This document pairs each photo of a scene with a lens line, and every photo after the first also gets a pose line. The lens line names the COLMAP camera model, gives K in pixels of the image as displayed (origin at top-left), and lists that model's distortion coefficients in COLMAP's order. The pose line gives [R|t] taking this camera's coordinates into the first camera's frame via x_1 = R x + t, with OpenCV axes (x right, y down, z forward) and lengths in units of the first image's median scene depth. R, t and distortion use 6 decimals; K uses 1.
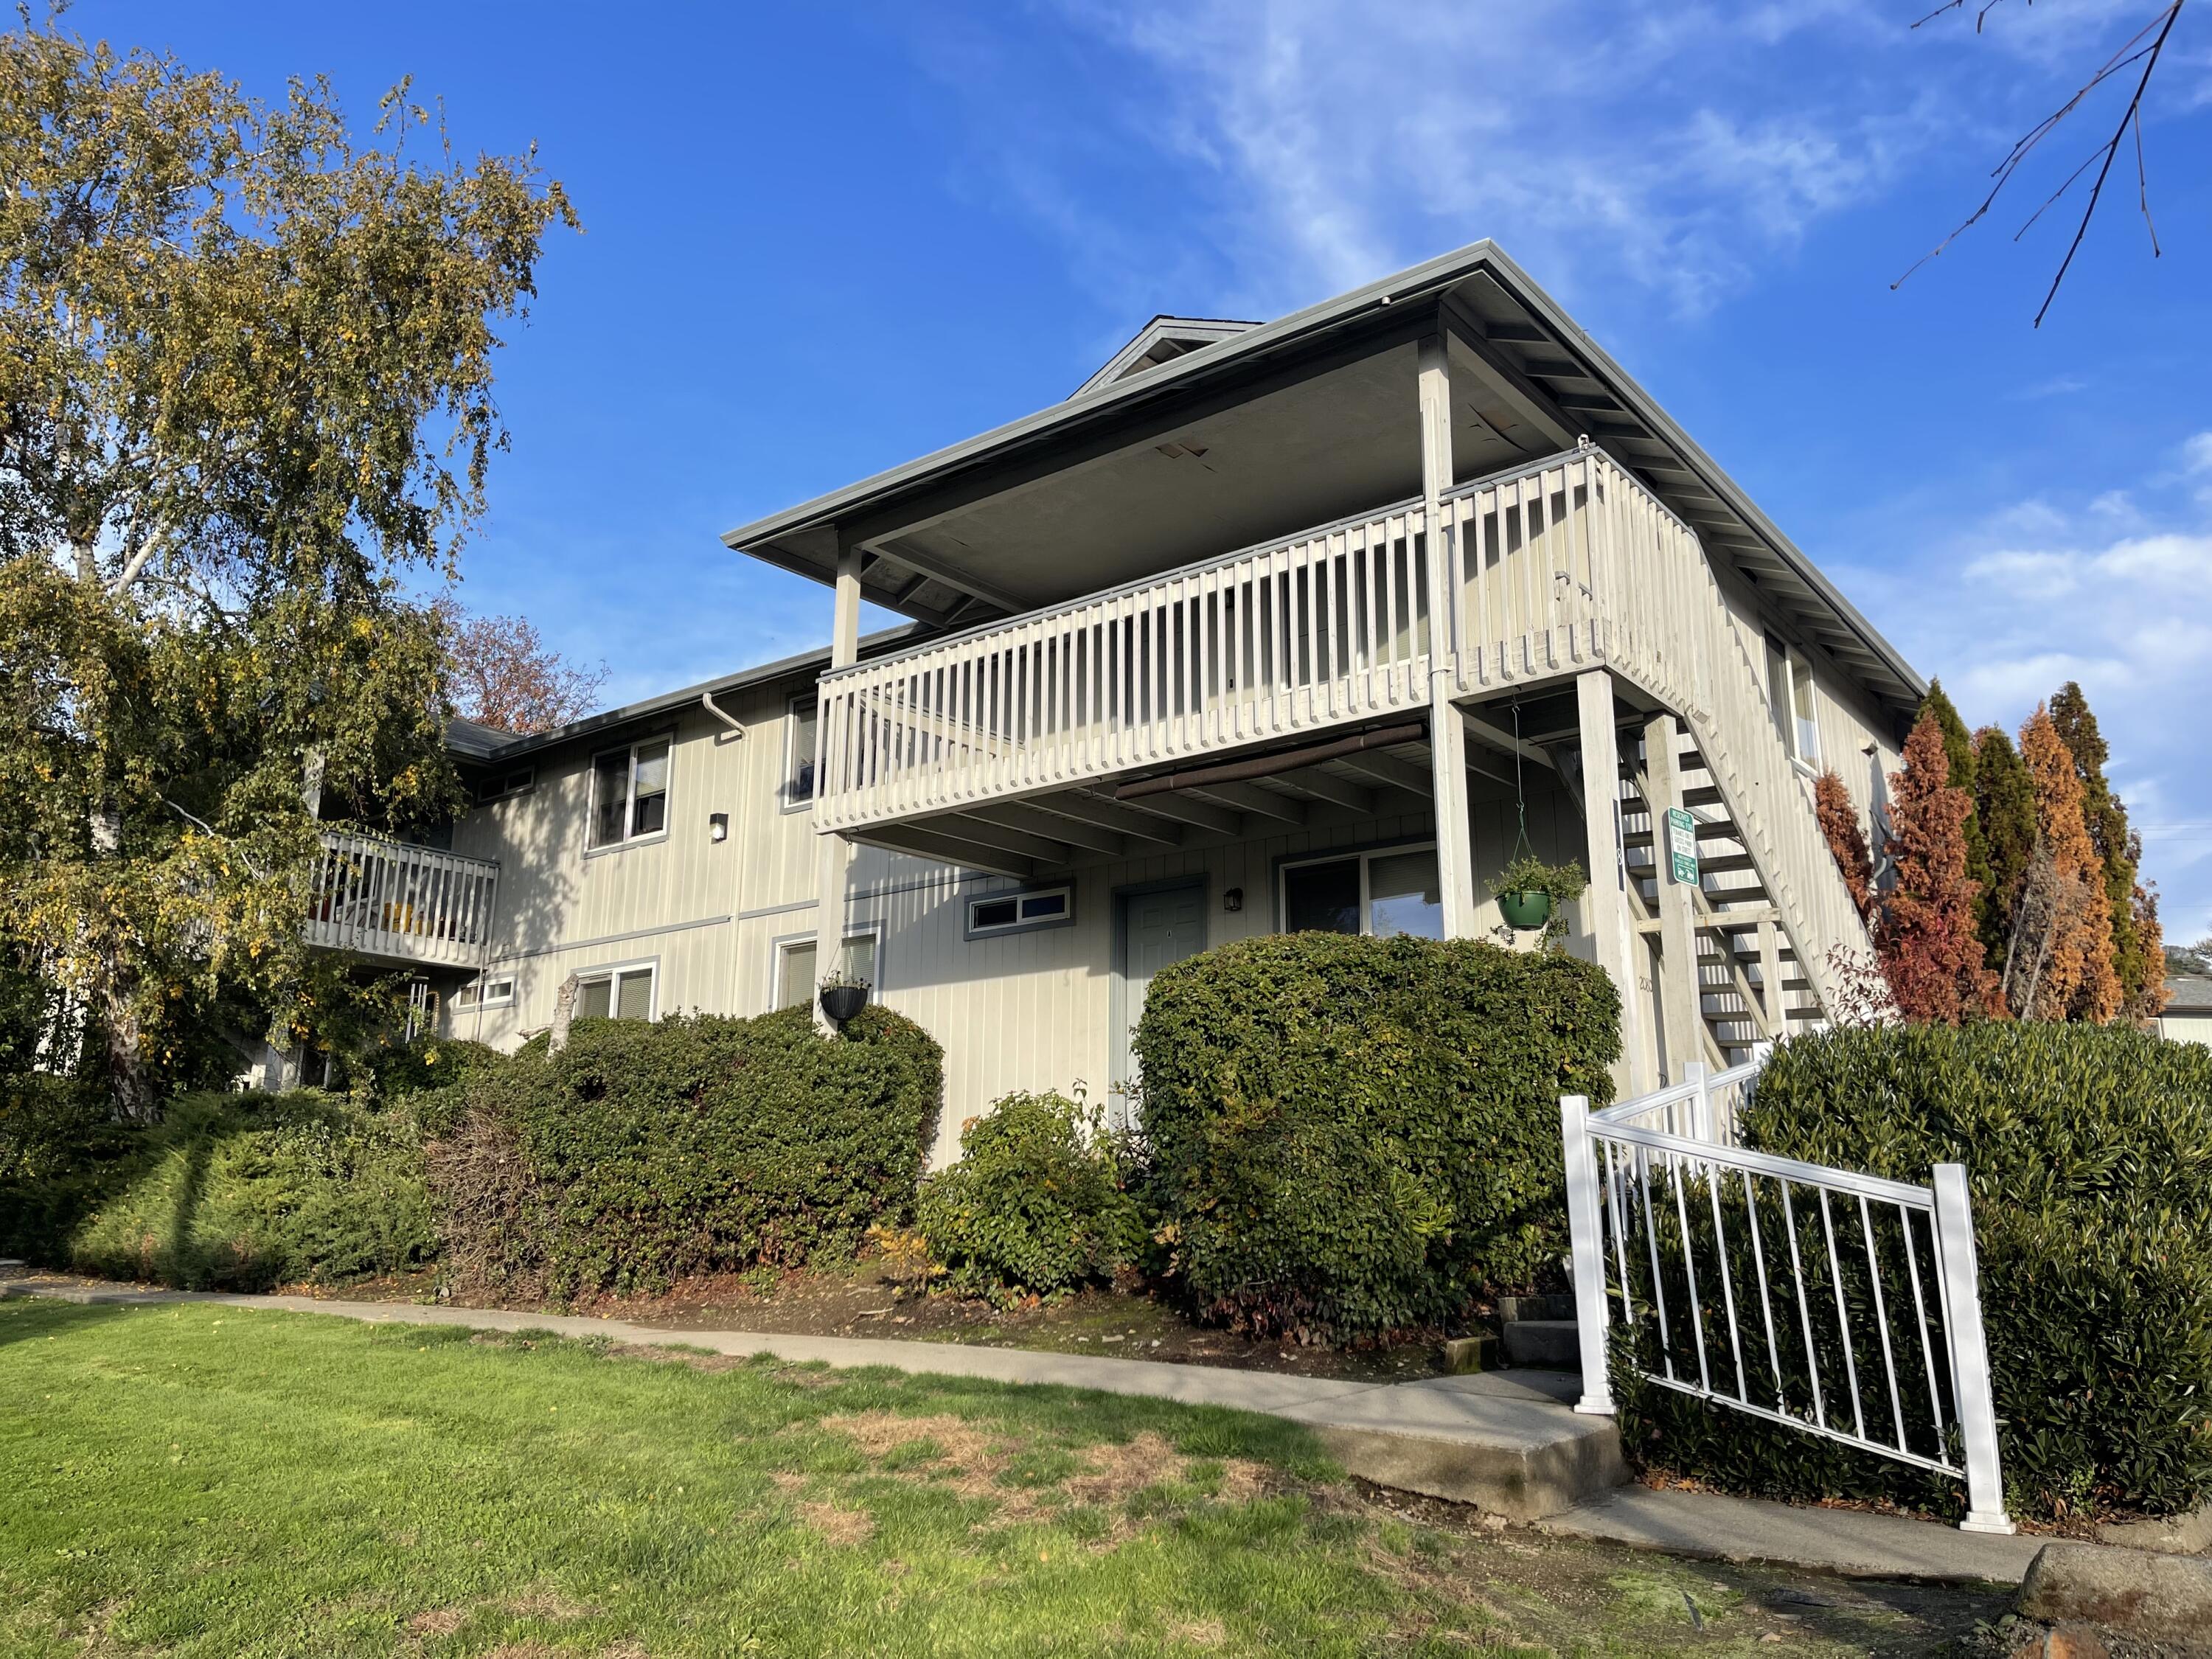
lens RADIAL K [[1663.8, 0, 1106.0], [0, 1663.8, 829.5], [0, 0, 1]] dist [0.085782, -0.096332]
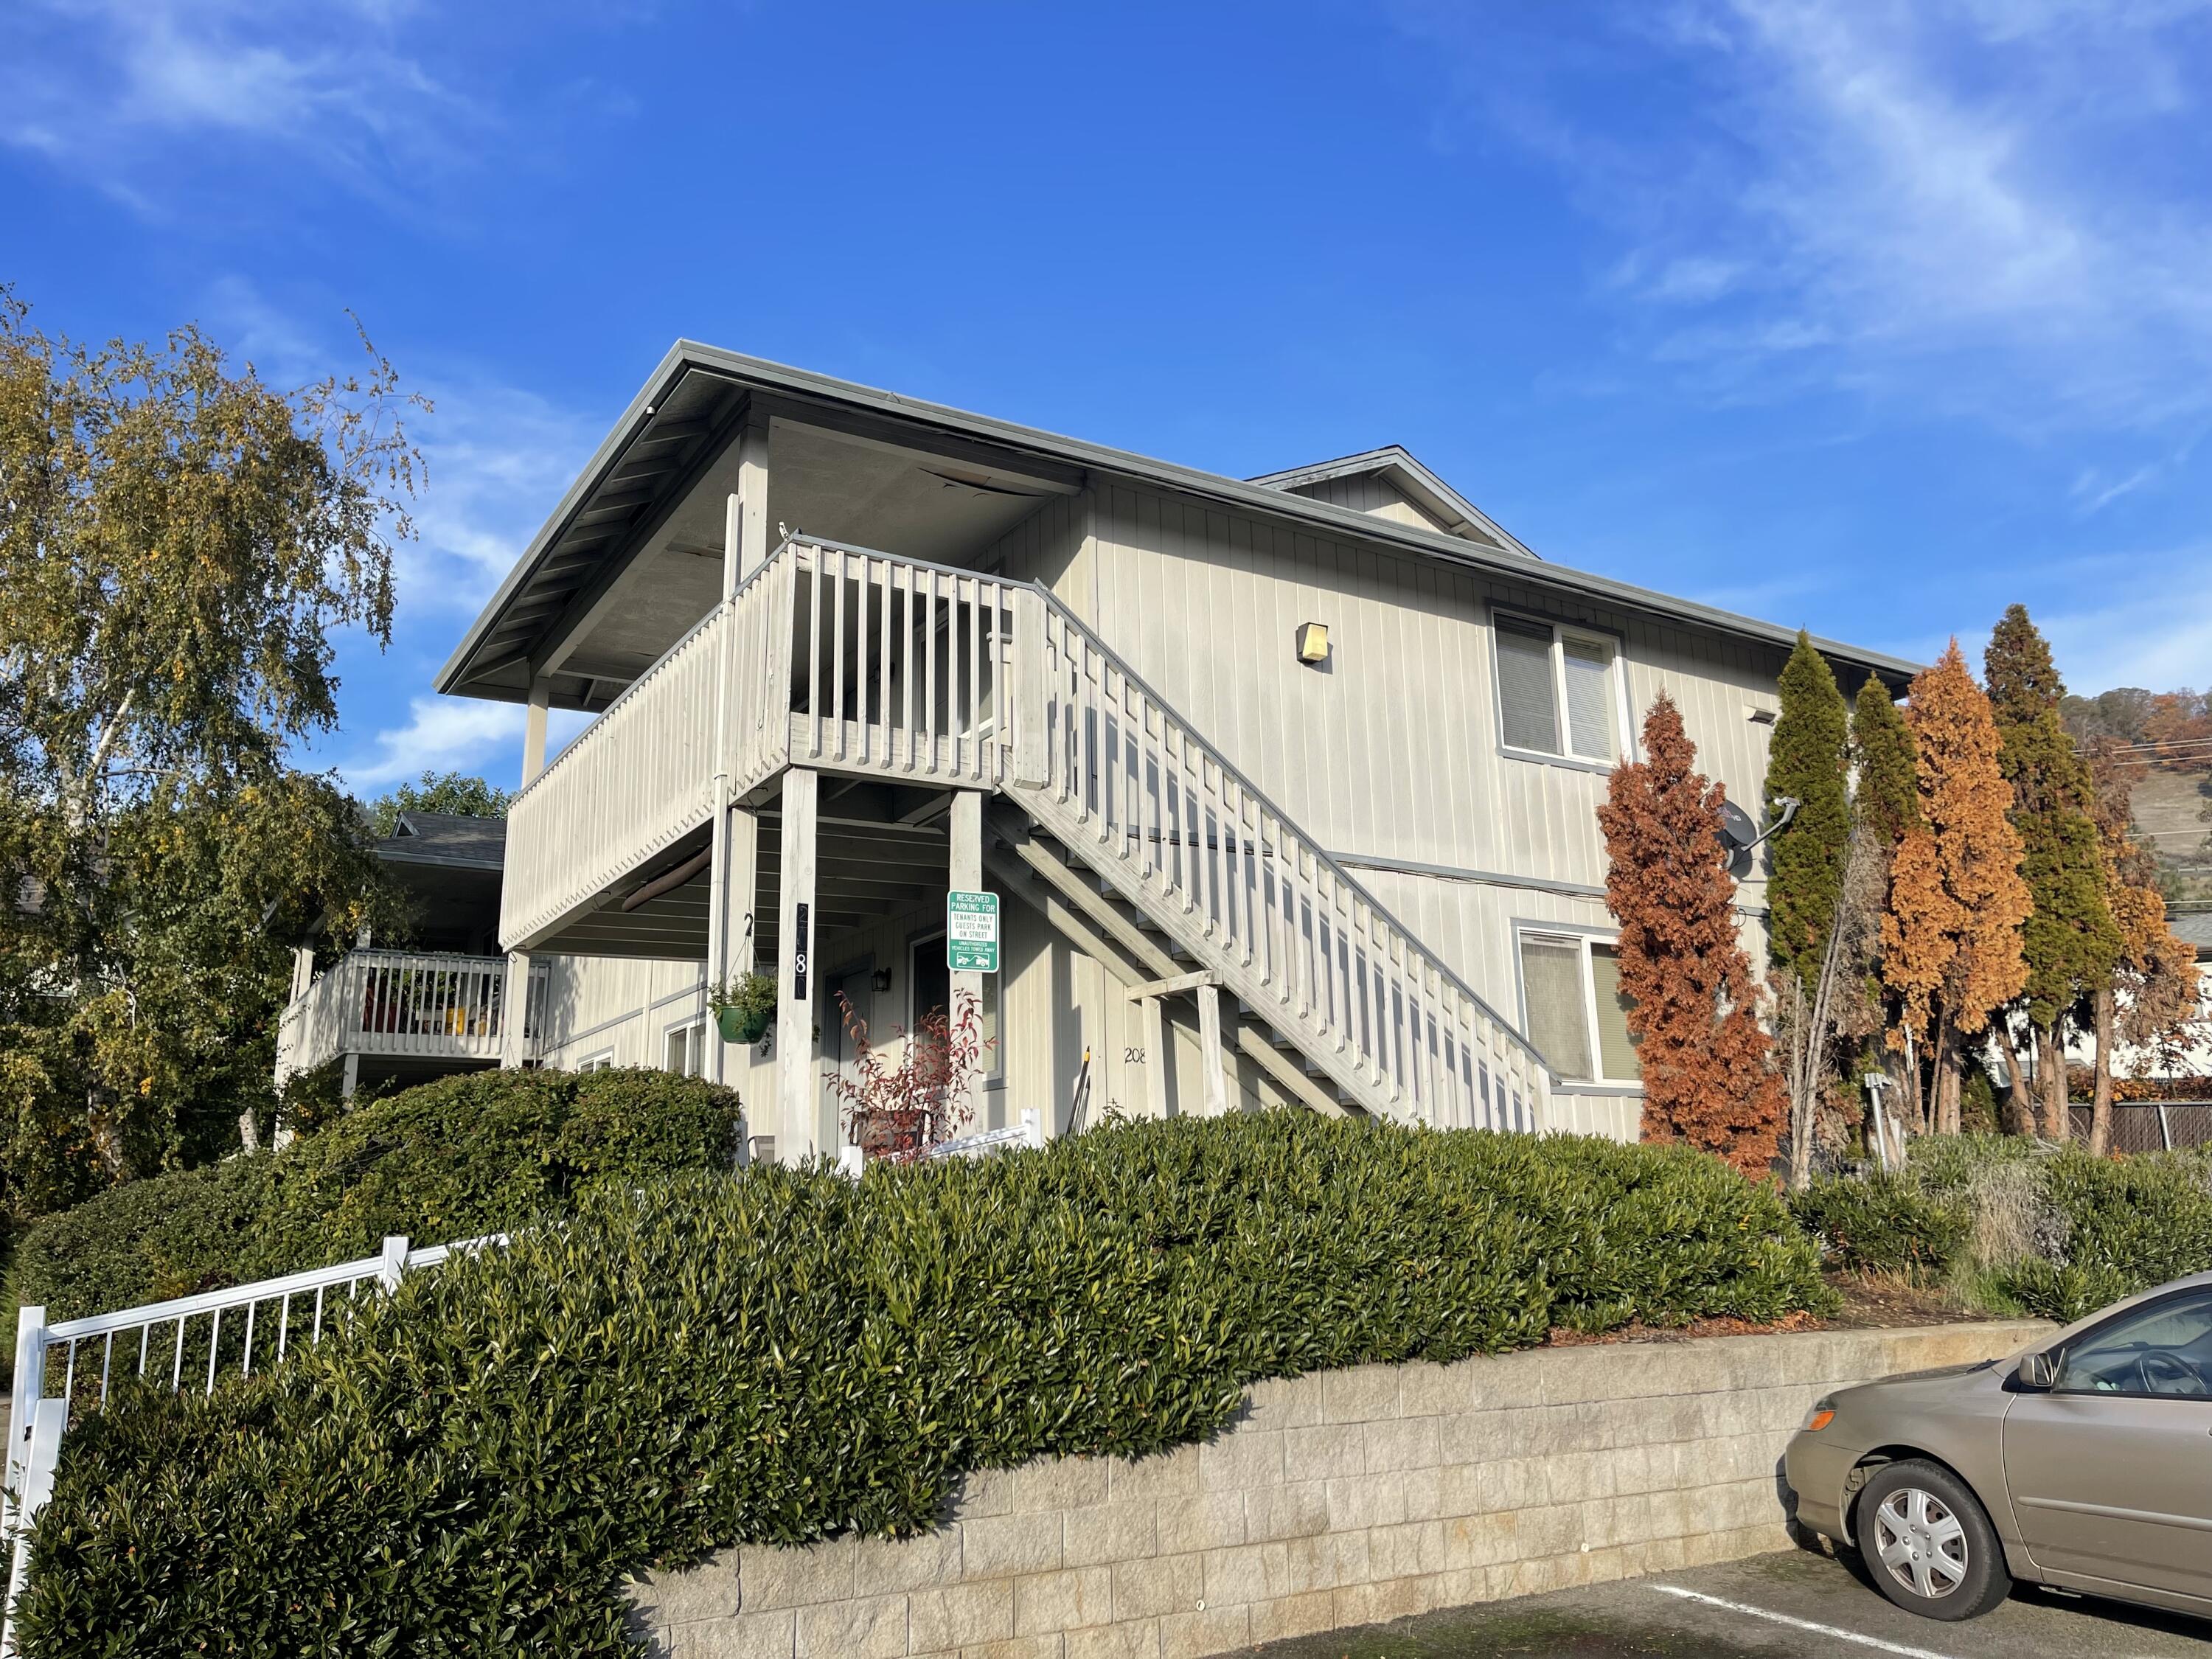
lens RADIAL K [[1661.0, 0, 1101.8], [0, 1661.0, 919.9], [0, 0, 1]] dist [0.068785, -0.105126]
pose [[0.937441, -0.085915, -0.337377, 0.375676], [0.105866, 0.993528, 0.041152, -0.016724], [0.331659, -0.074295, 0.940470, 0.076163]]
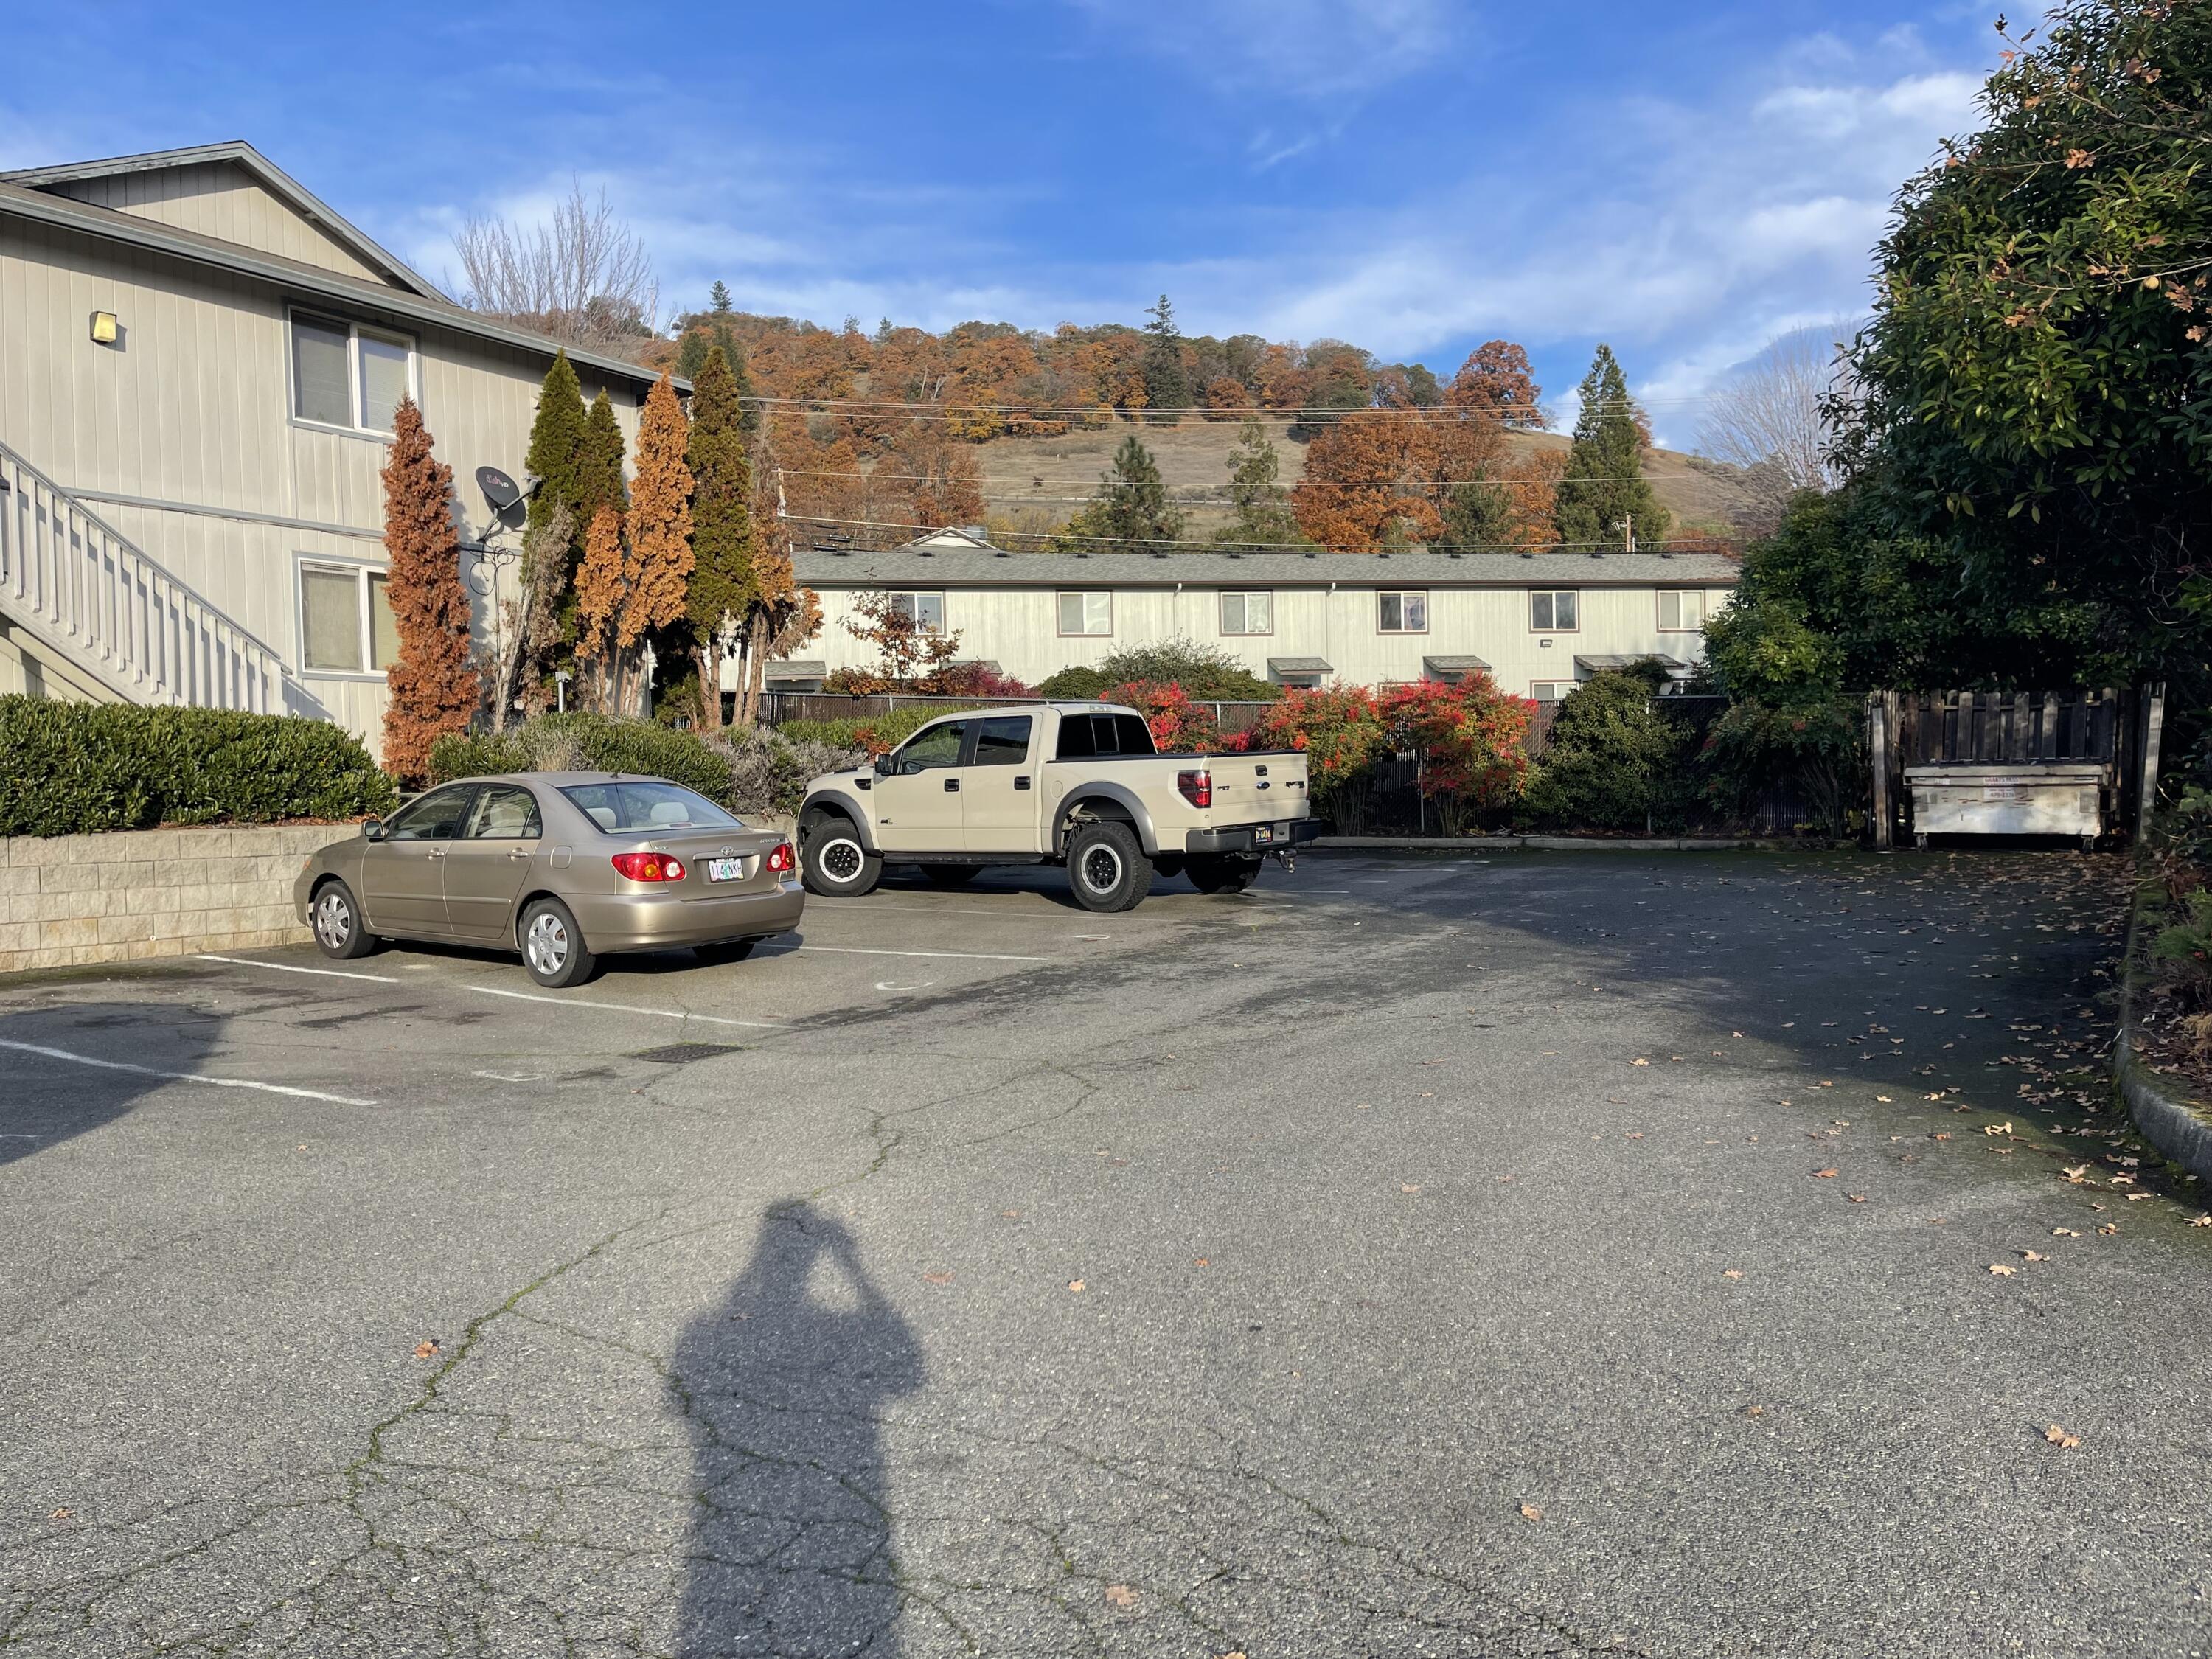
lens RADIAL K [[1635.6, 0, 1108.6], [0, 1635.6, 873.3], [0, 0, 1]] dist [0.085758, -0.104648]
pose [[0.994304, -0.037054, 0.099936, 0.641733], [0.006774, 0.957698, 0.287694, -0.060968], [-0.106368, -0.285378, 0.952494, -0.198617]]
